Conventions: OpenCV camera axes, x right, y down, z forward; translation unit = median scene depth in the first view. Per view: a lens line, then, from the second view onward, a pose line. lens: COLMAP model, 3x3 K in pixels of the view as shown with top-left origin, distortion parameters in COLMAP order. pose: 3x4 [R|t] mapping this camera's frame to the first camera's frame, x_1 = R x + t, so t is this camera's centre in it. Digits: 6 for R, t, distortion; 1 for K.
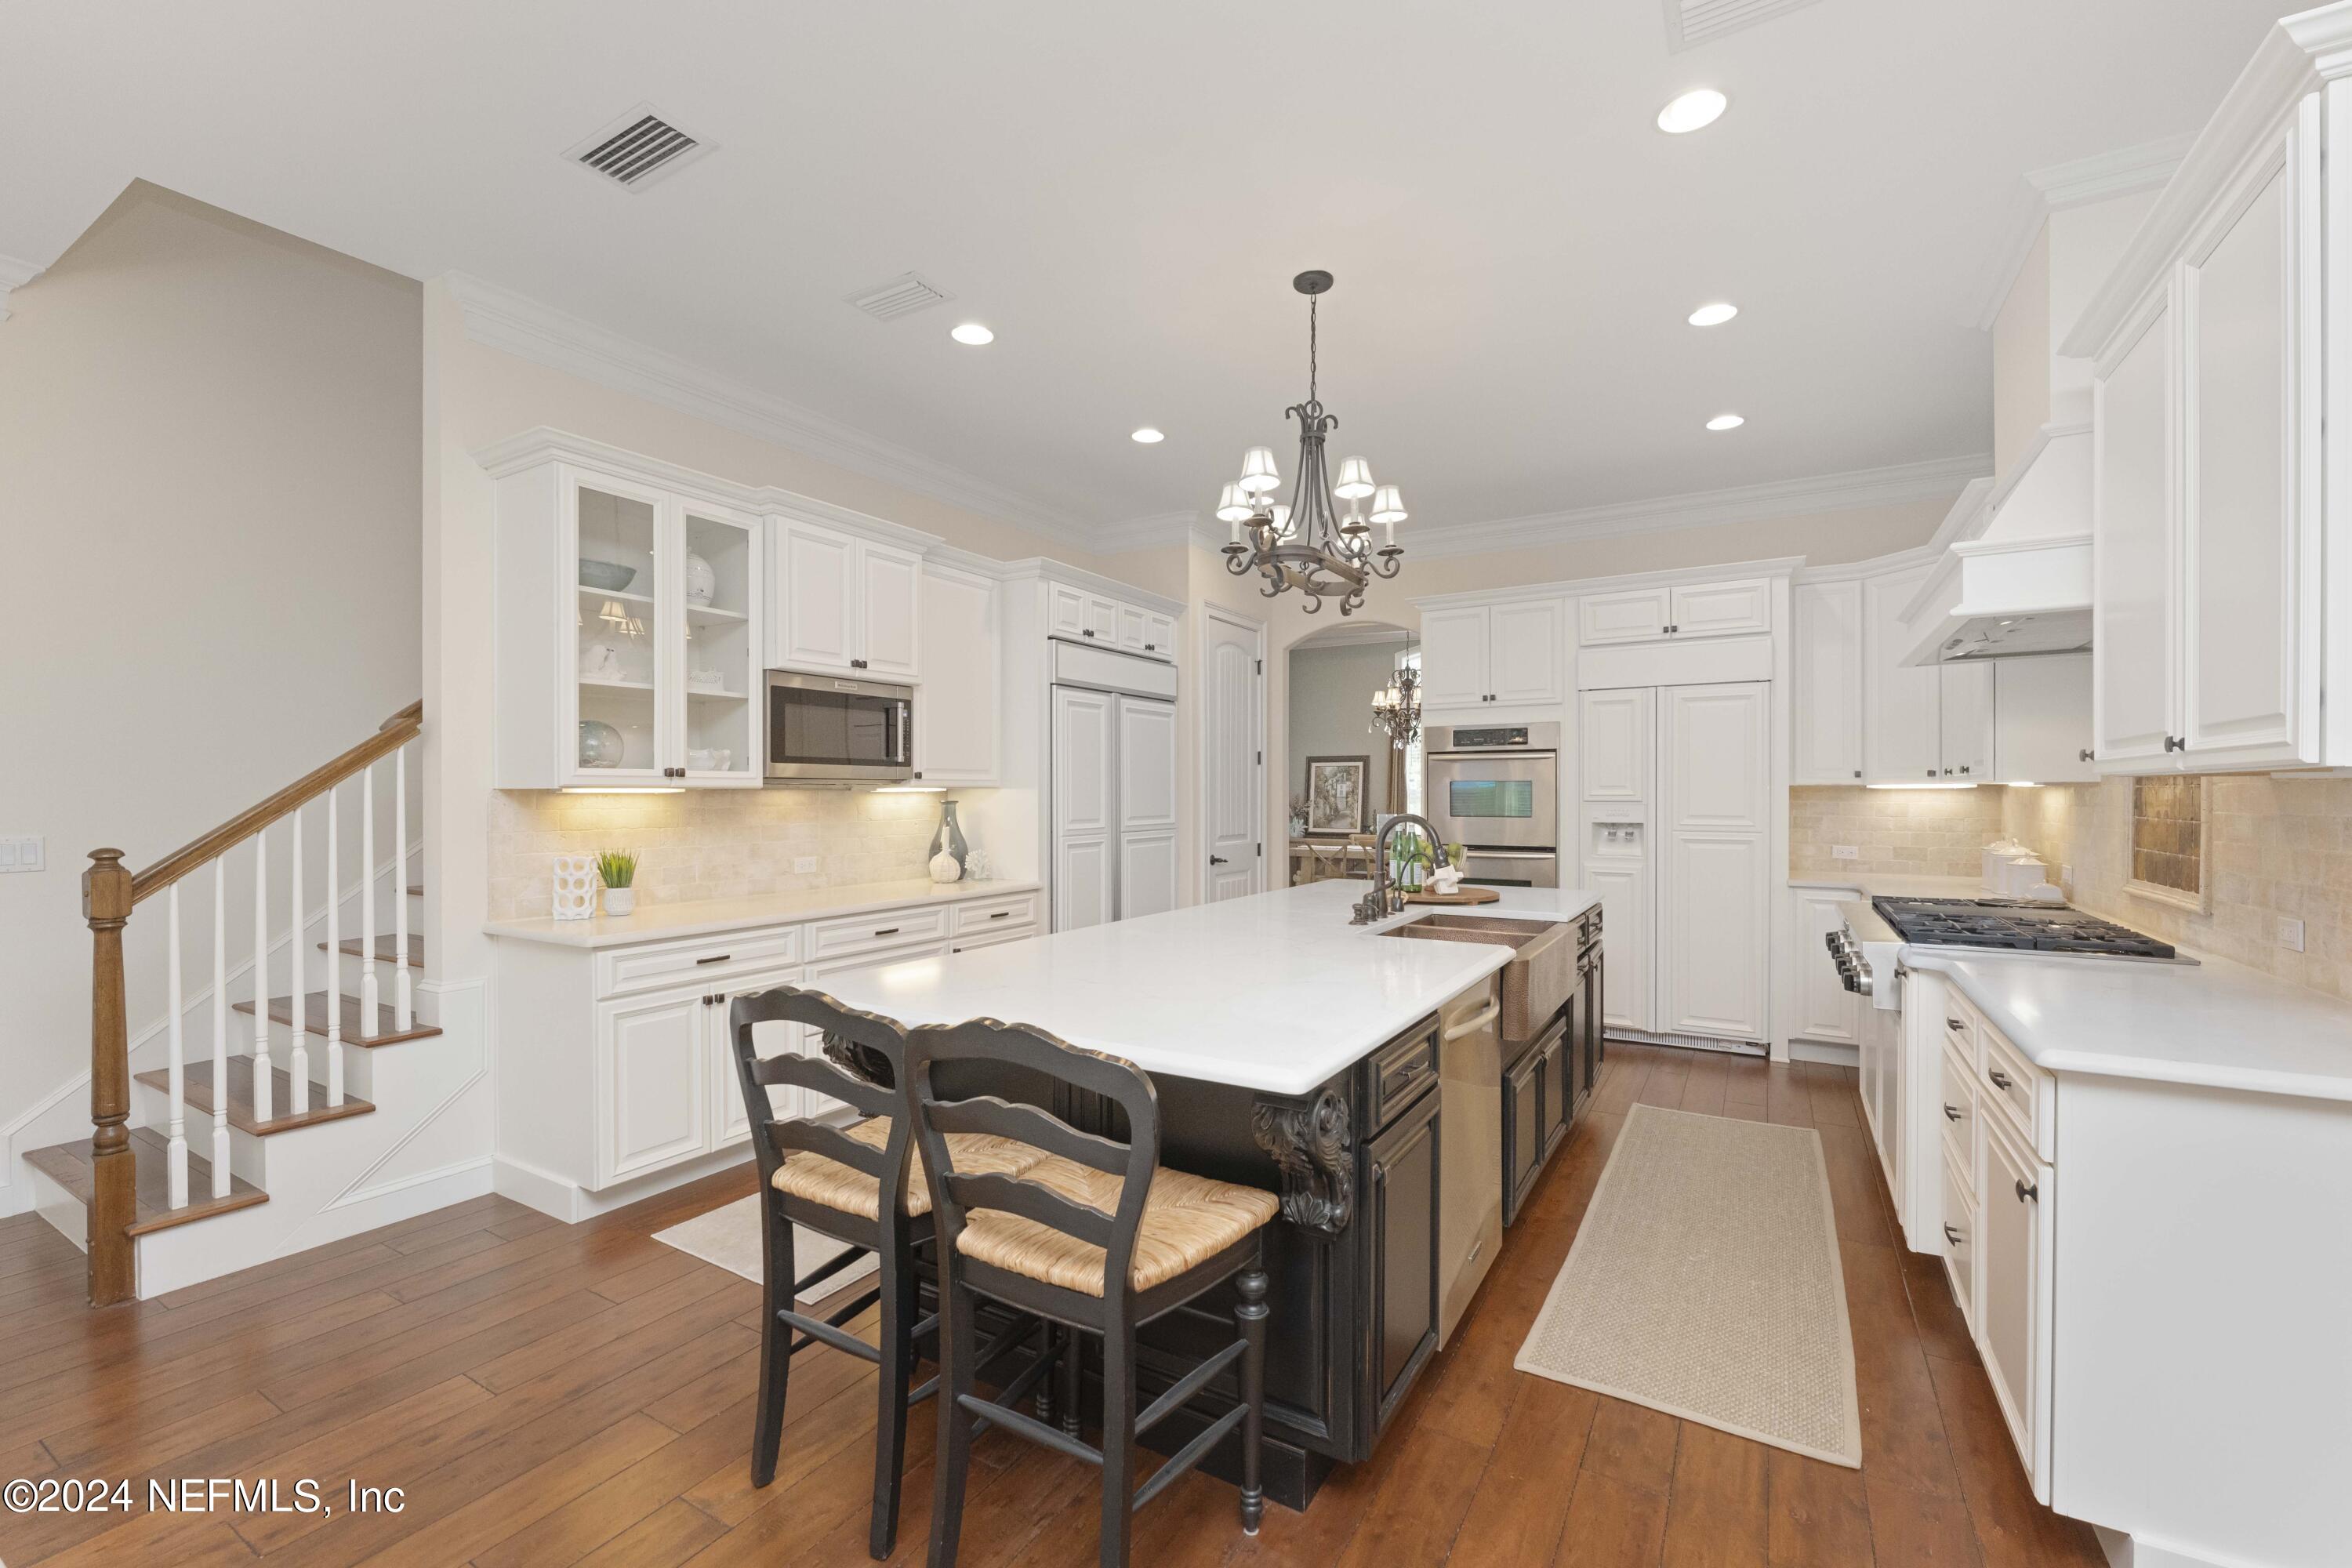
lens RADIAL K [[933.8, 0, 1155.4], [0, 933.8, 796.5], [0, 0, 1]] dist [-0.003804, 0.000987]
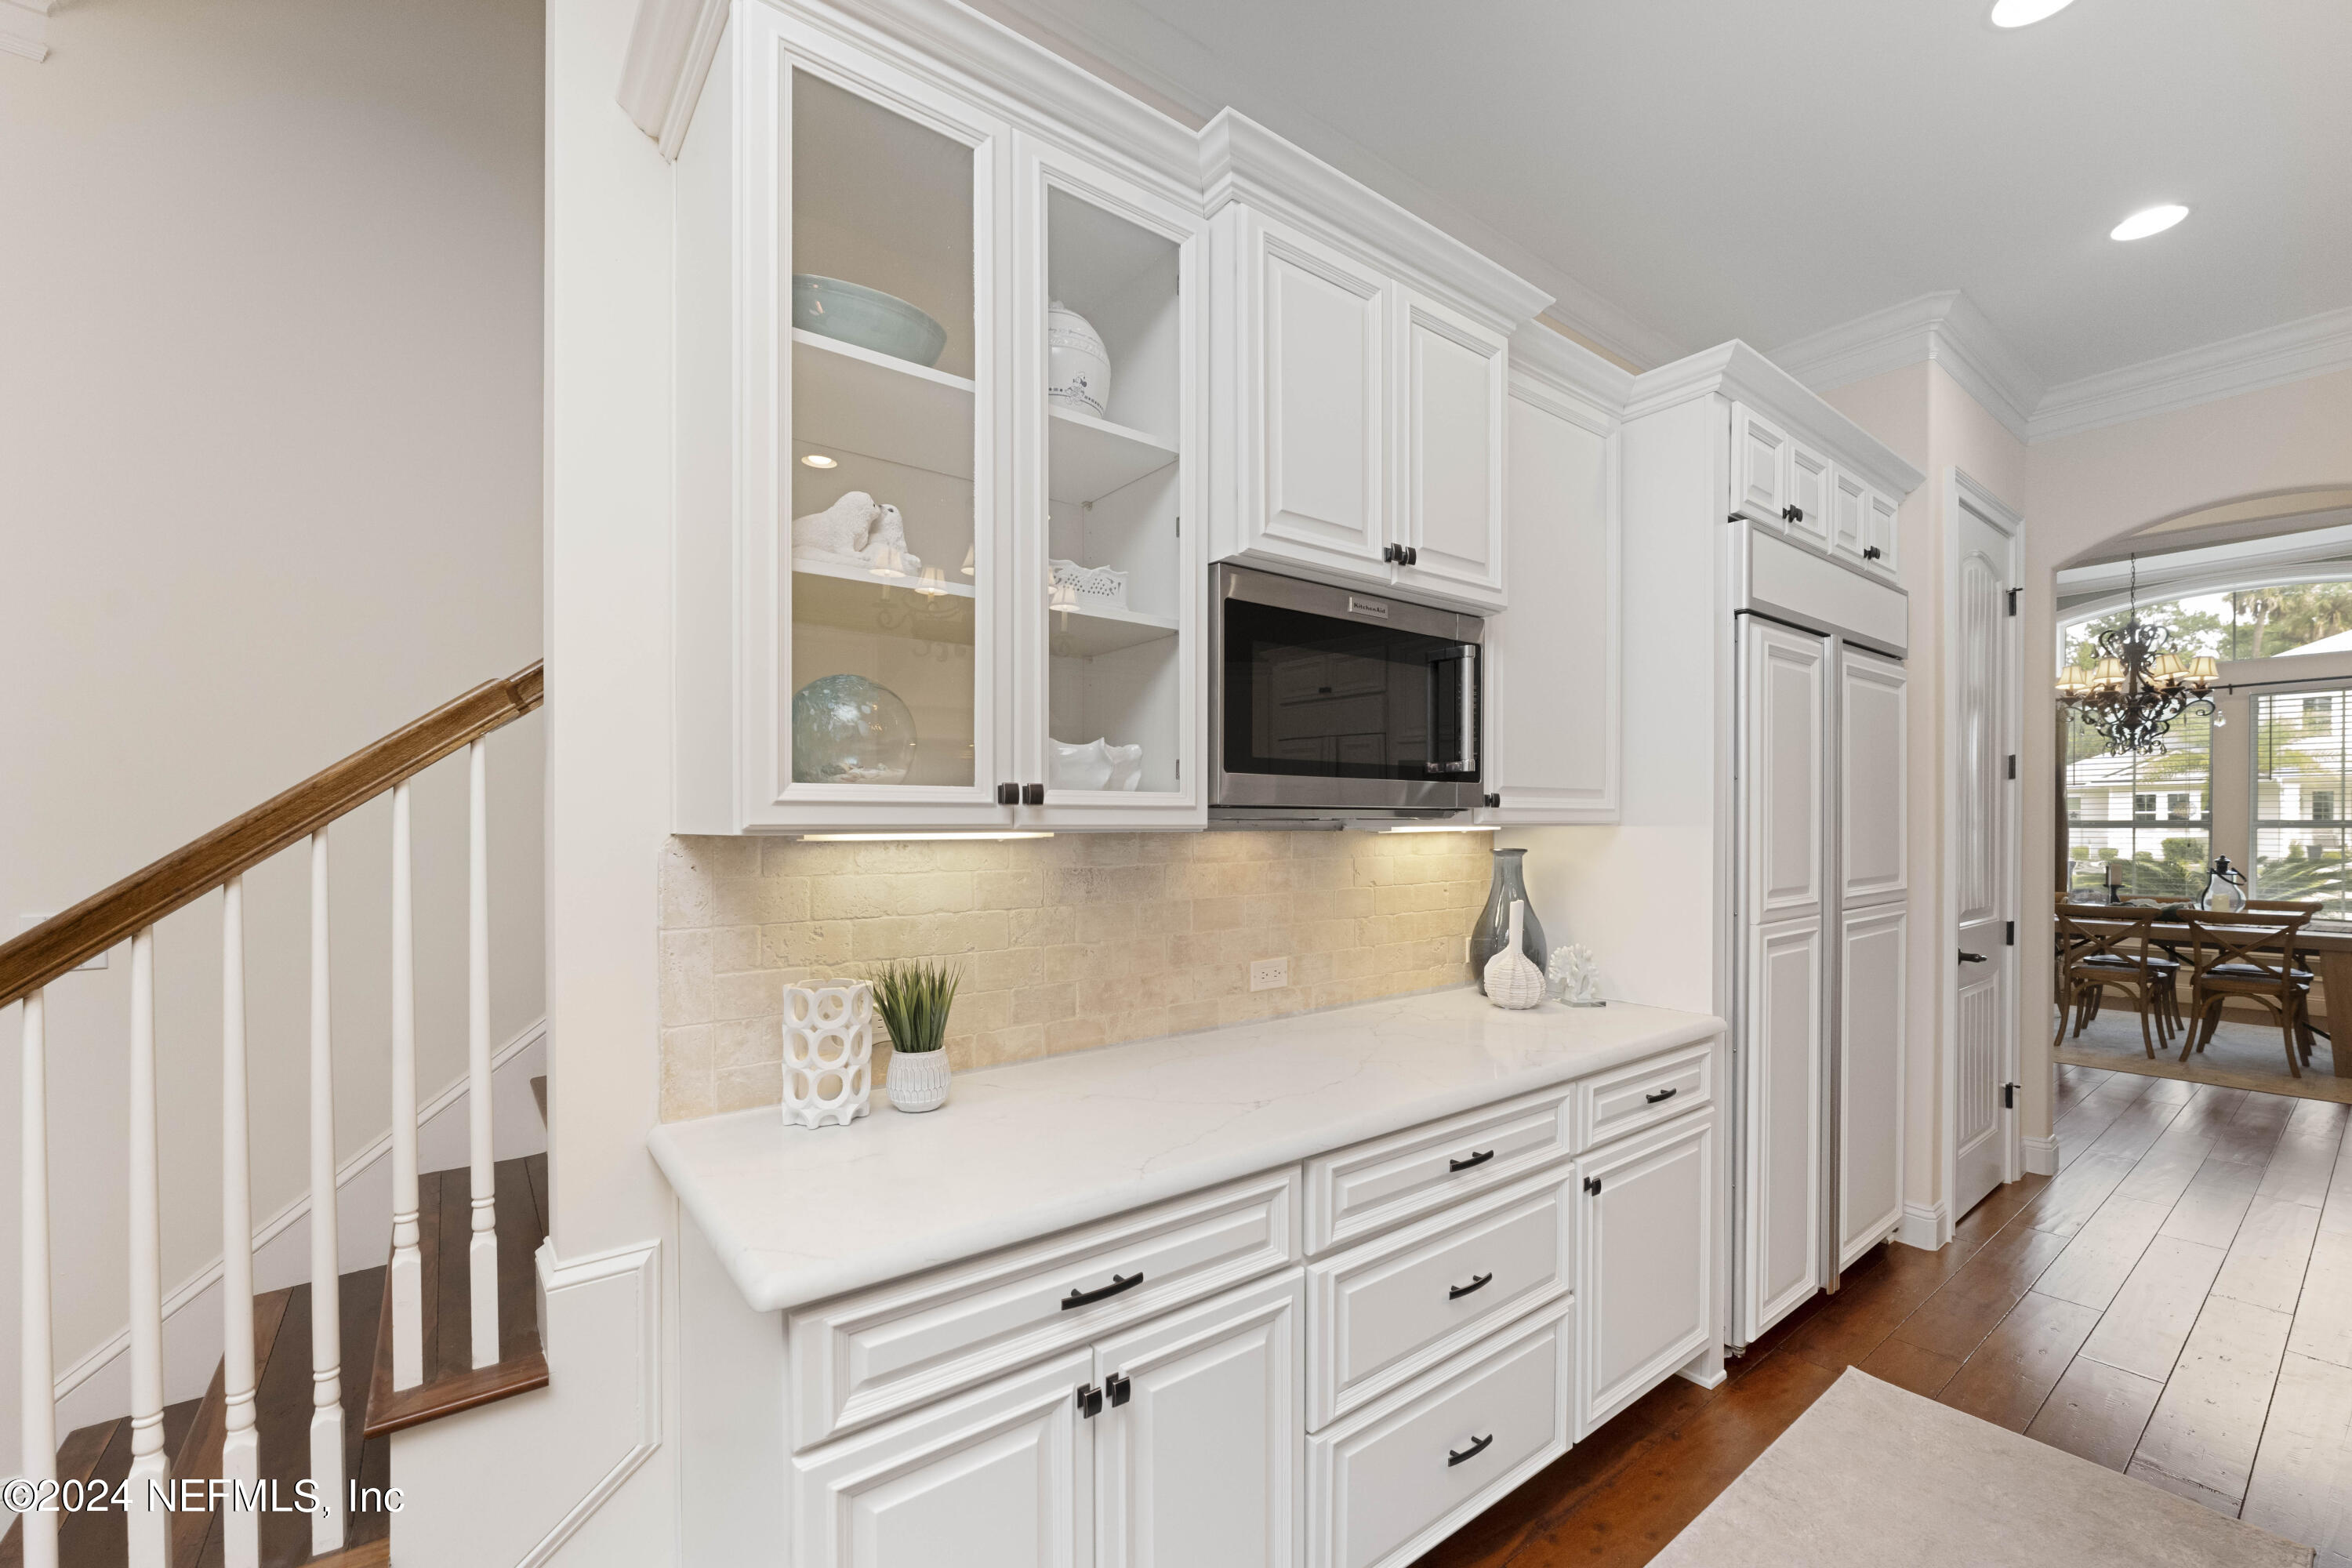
lens RADIAL K [[933.8, 0, 1184.5], [0, 933.8, 830.0], [0, 0, 1]] dist [-0.003804, 0.000987]
pose [[0.932424, 0.002445, -0.361357, -0.245086], [-0.001323, 0.999994, 0.003352, -0.009483], [0.361363, -0.002648, 0.932422, 0.528130]]
